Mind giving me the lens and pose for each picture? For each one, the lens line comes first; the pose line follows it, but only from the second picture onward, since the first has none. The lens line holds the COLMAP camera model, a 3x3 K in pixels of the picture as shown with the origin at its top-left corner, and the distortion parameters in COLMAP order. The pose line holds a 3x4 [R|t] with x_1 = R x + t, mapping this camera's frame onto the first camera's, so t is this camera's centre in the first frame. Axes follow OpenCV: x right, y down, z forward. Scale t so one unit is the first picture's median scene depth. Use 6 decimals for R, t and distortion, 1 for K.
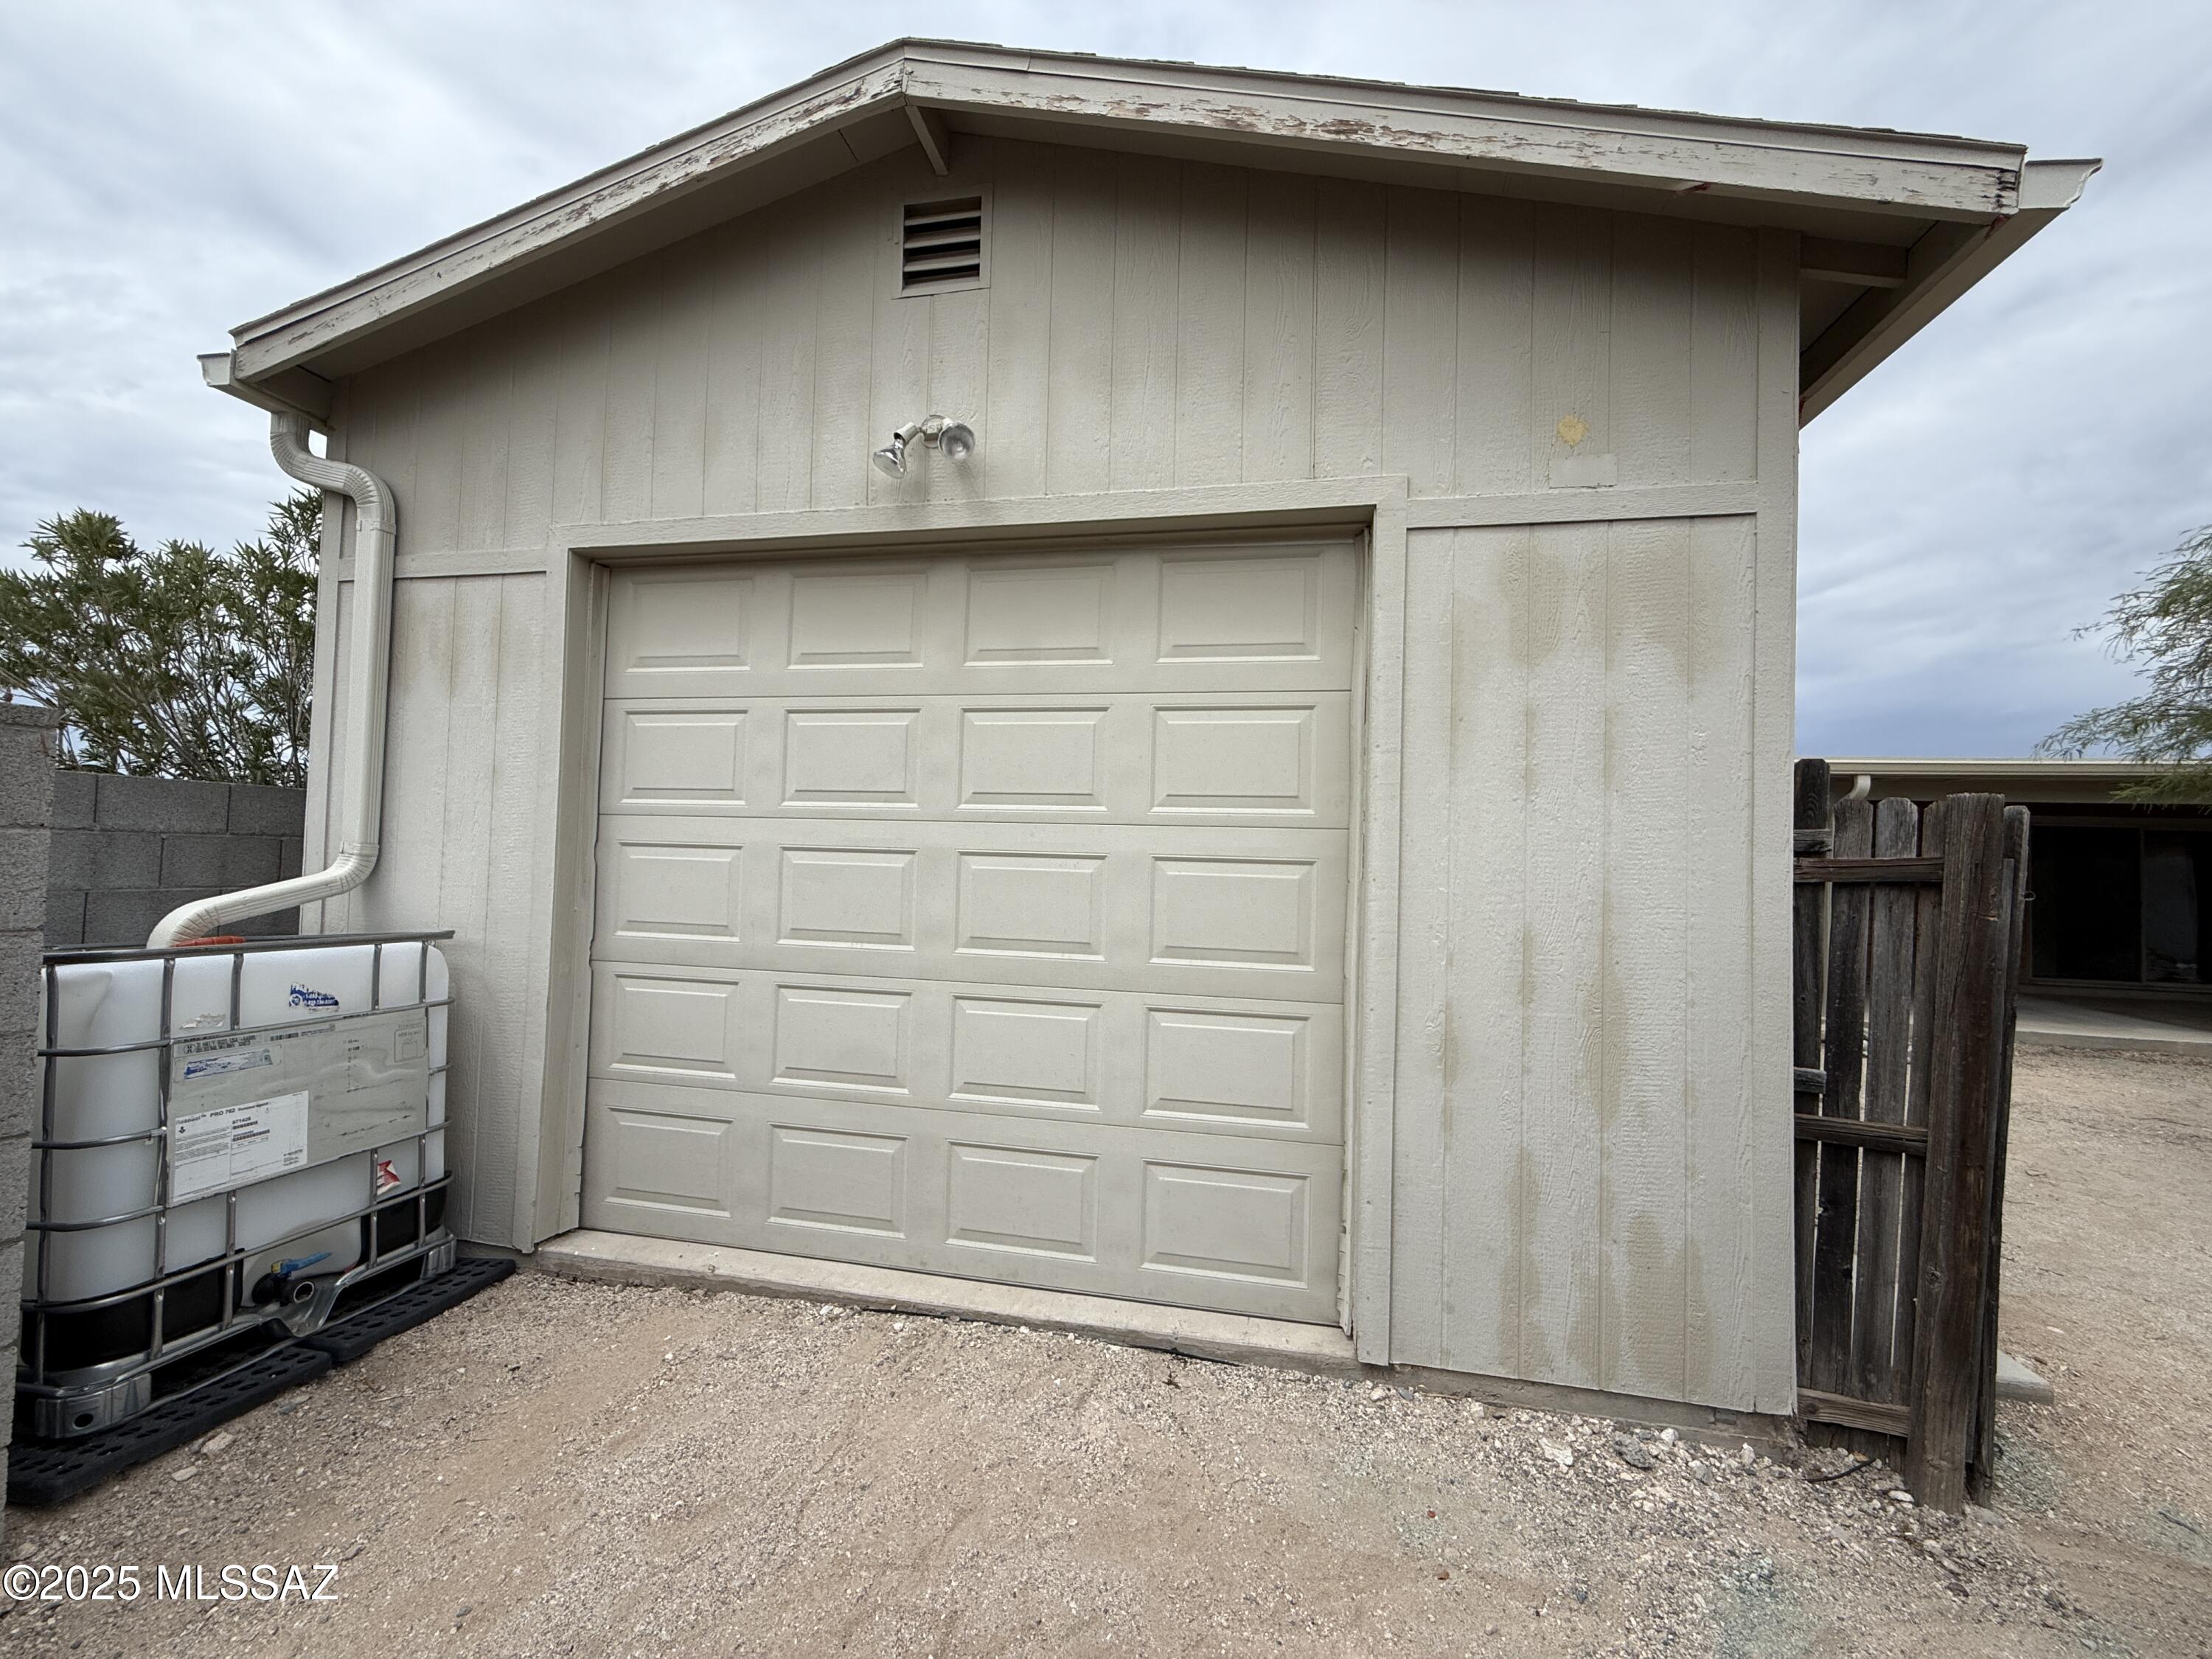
lens RADIAL K [[888.3, 0, 1100.5], [0, 888.3, 823.2], [0, 0, 1]] dist [0.000771, 0.000086]
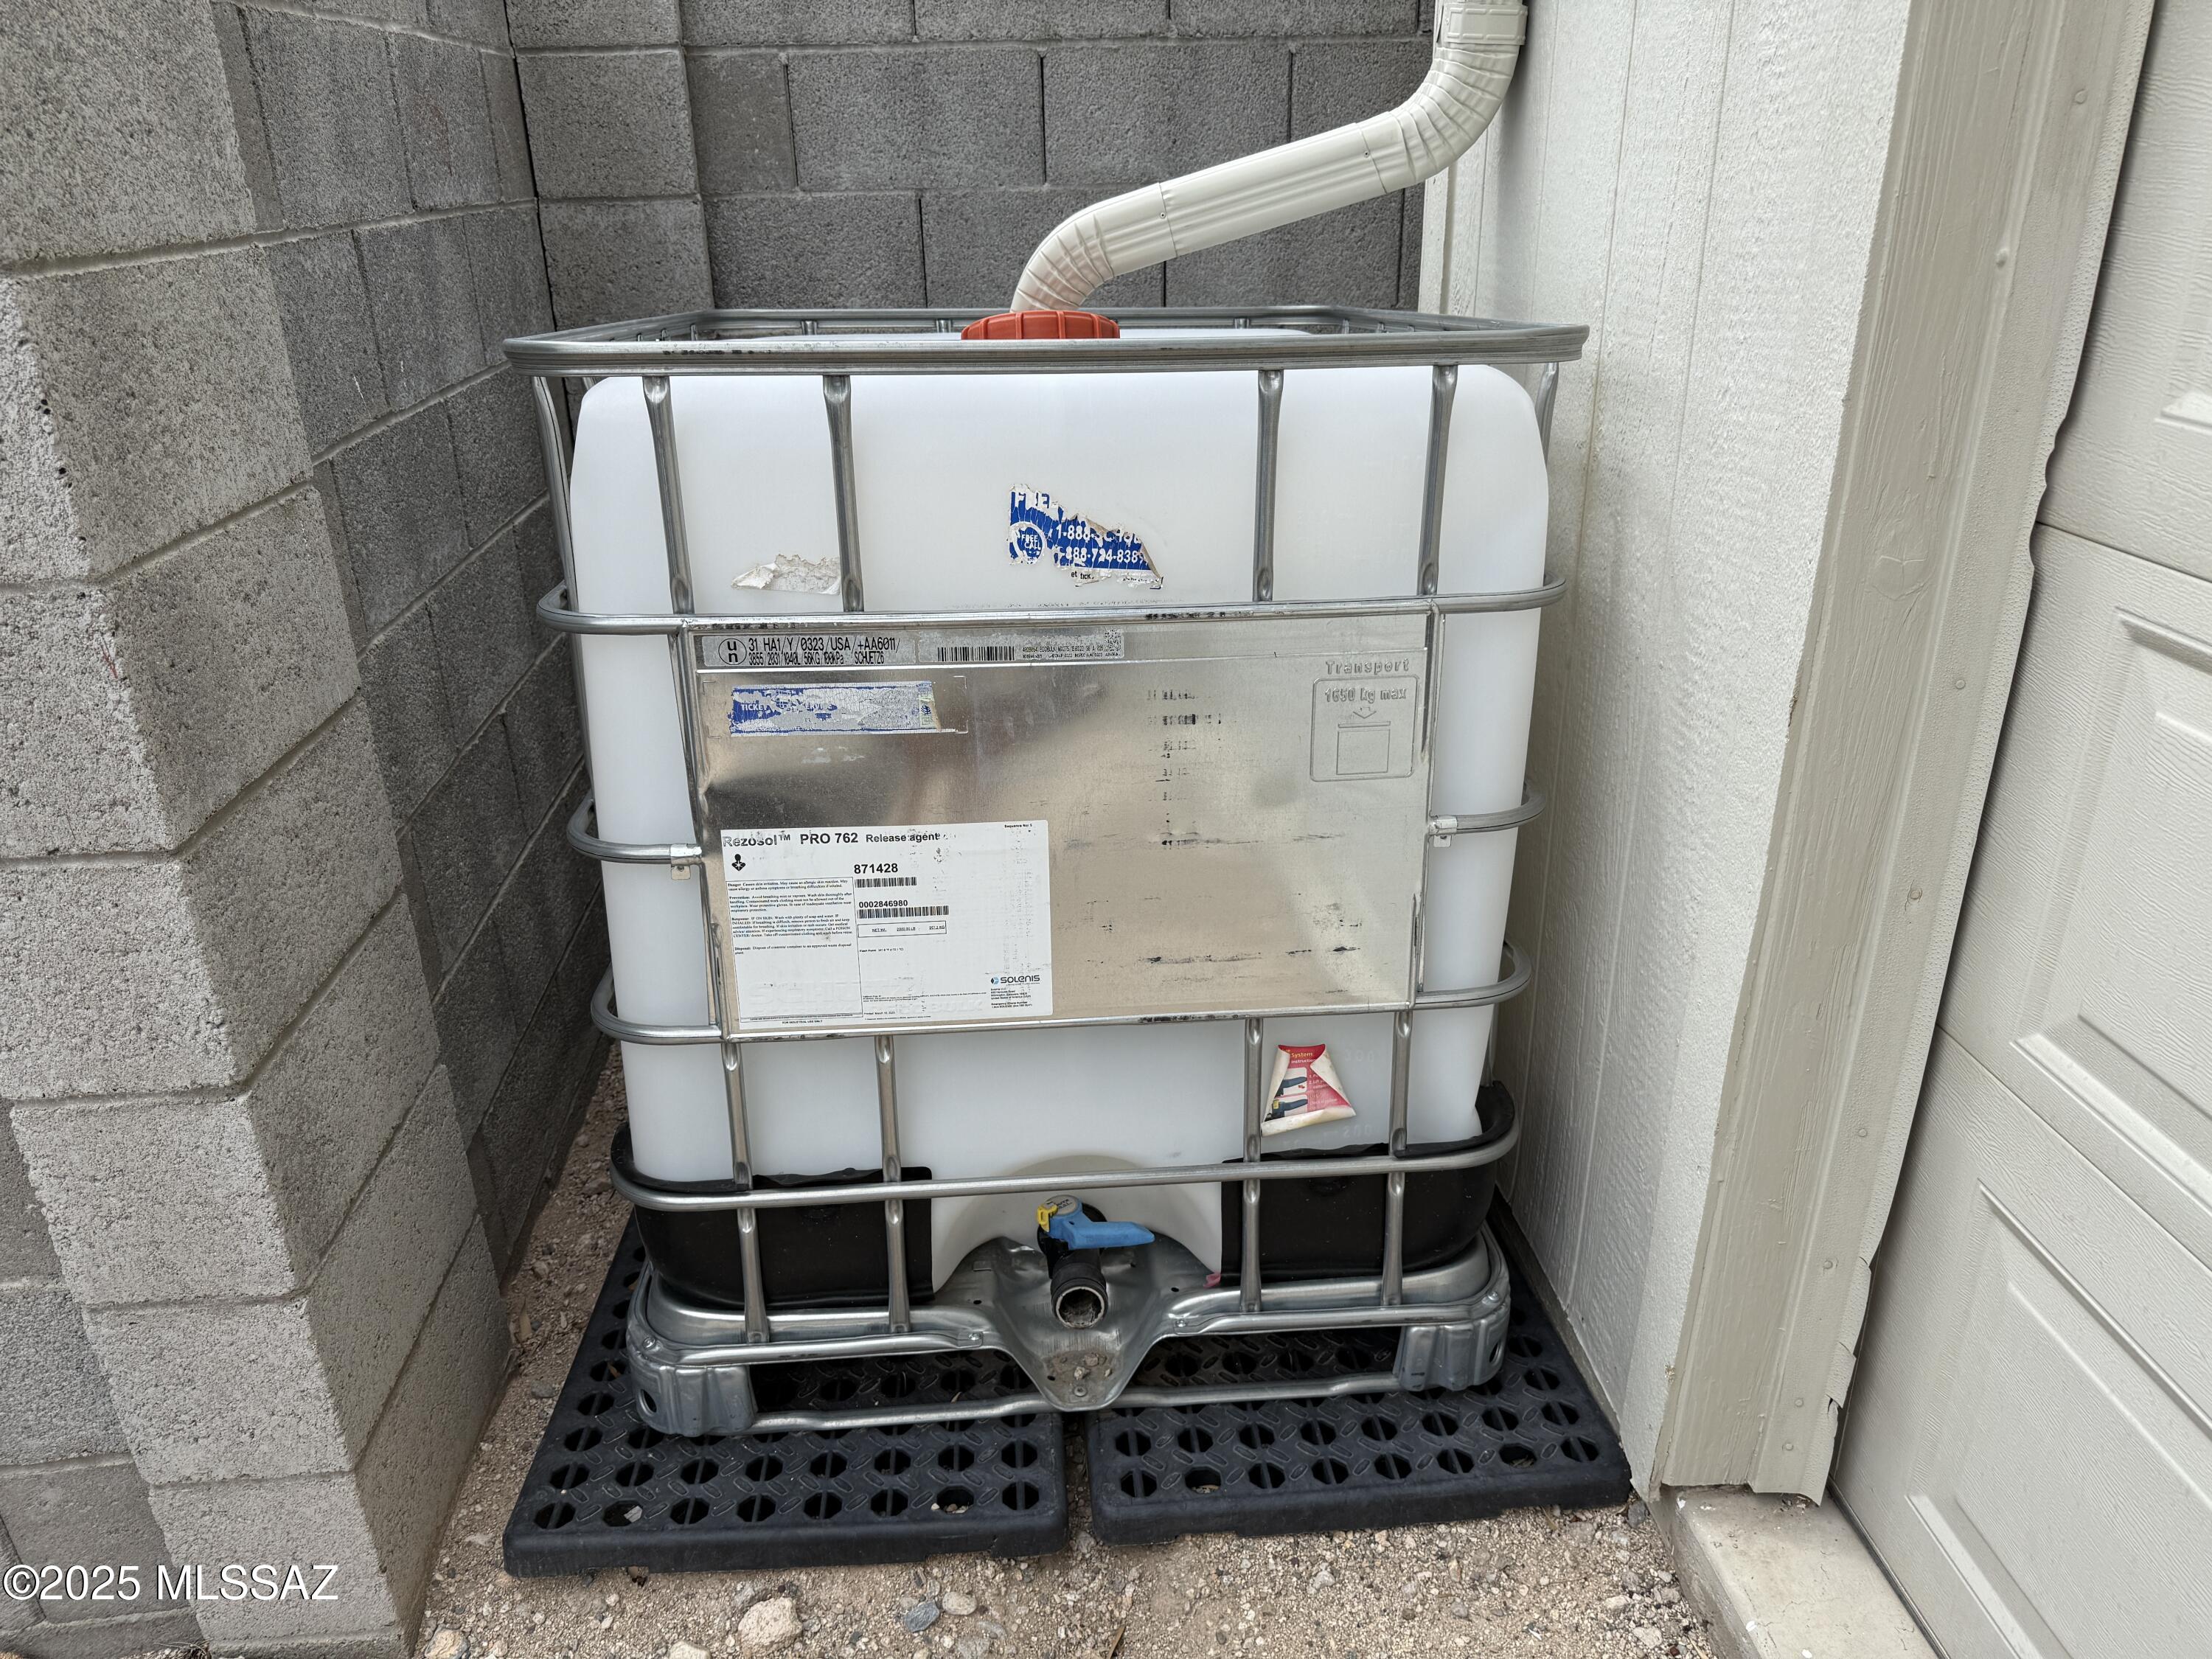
lens RADIAL K [[1566.0, 0, 1104.3], [0, 1566.0, 820.7], [0, 0, 1]] dist [0.006934, -0.006517]
pose [[0.279487, 0.351672, -0.893428, -0.345909], [0.075252, 0.919624, 0.385524, 0.073928], [0.957196, -0.174981, 0.230559, 0.837863]]
